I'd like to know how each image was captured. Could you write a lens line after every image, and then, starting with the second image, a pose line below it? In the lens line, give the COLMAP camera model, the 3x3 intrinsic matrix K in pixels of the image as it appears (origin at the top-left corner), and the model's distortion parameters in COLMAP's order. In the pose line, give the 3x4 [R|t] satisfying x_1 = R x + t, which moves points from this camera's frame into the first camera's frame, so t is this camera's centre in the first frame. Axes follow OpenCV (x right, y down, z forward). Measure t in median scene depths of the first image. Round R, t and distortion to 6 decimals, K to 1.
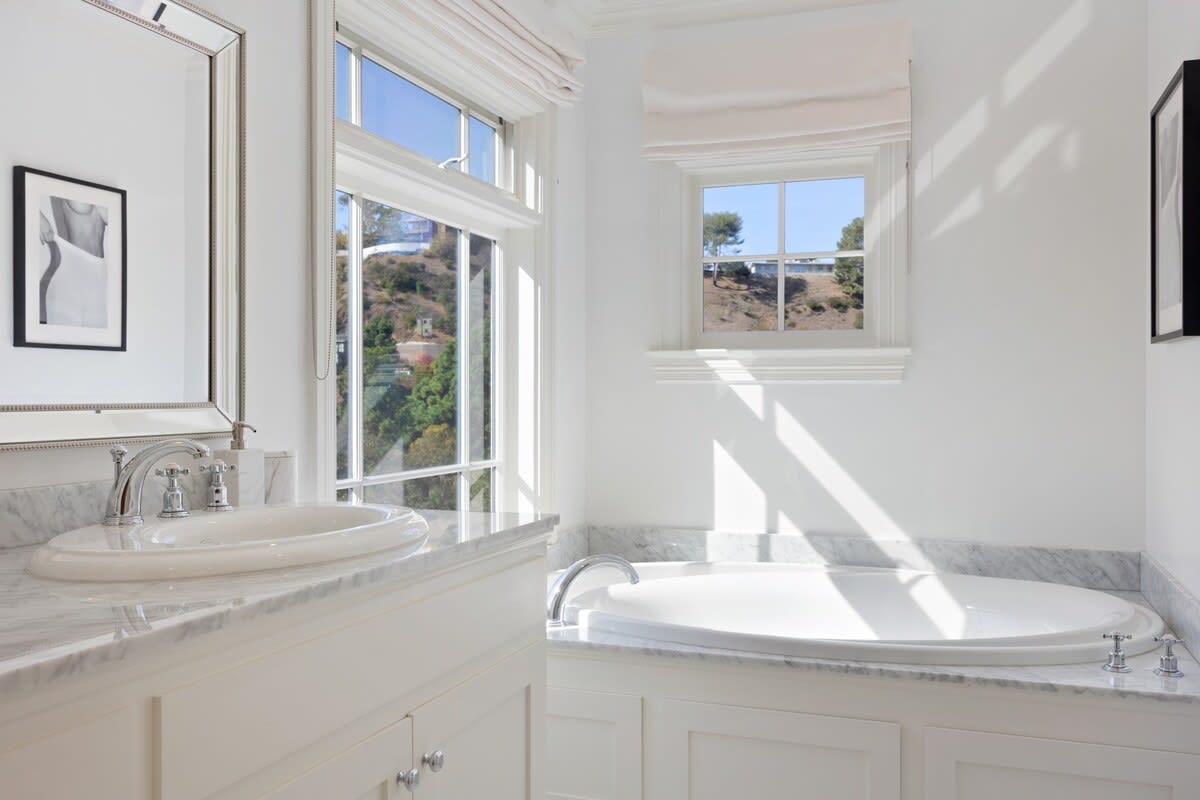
lens RADIAL K [[1019.2, 0, 600.0], [0, 1019.2, 400.0], [0, 0, 1]] dist [-0.000563, -0.003766]
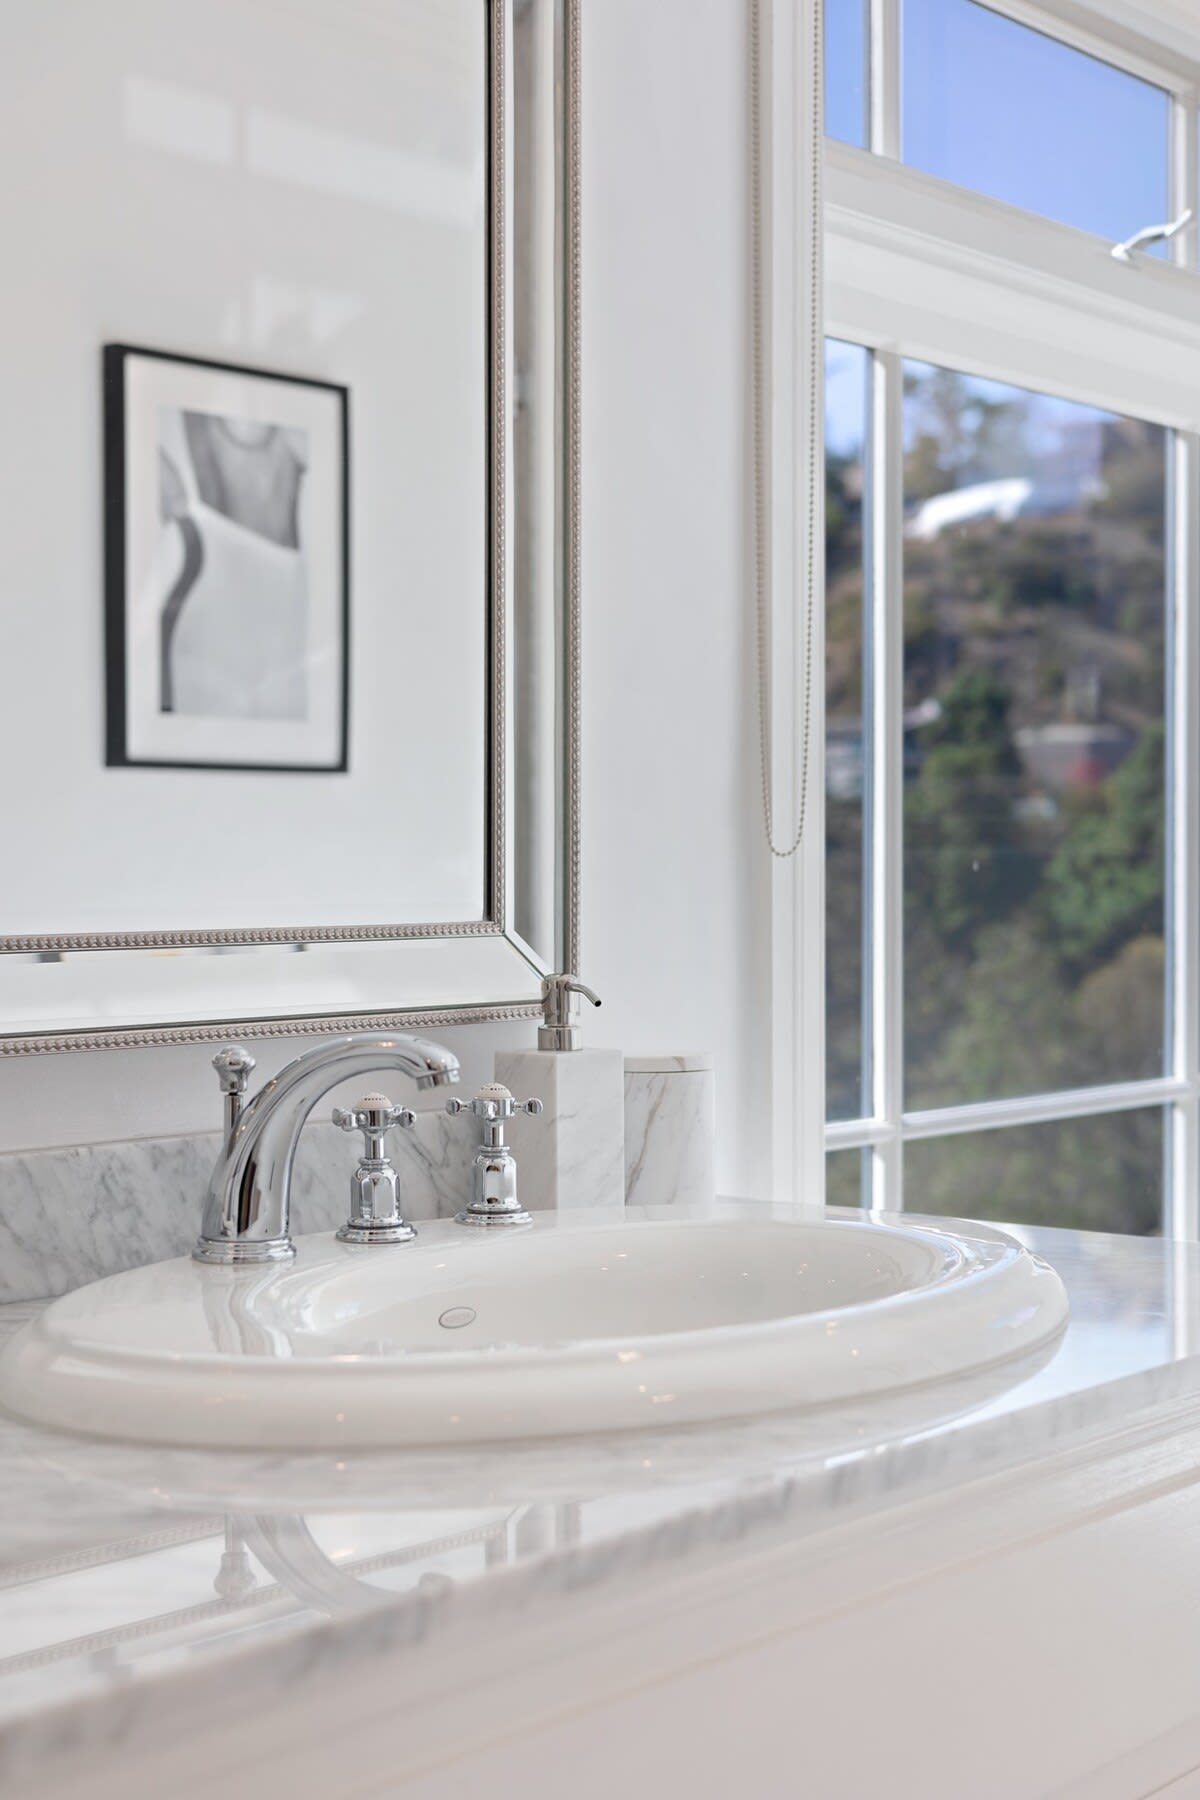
lens RADIAL K [[2525.3, 0, 599.7], [0, 2525.3, 876.5], [0, 0, 1]] dist [0.006033, 0.032801]
pose [[0.935031, 0.002169, -0.354561, -0.015568], [-0.001640, 0.999997, 0.001793, -0.016410], [0.354563, -0.001095, 0.935031, 0.148592]]
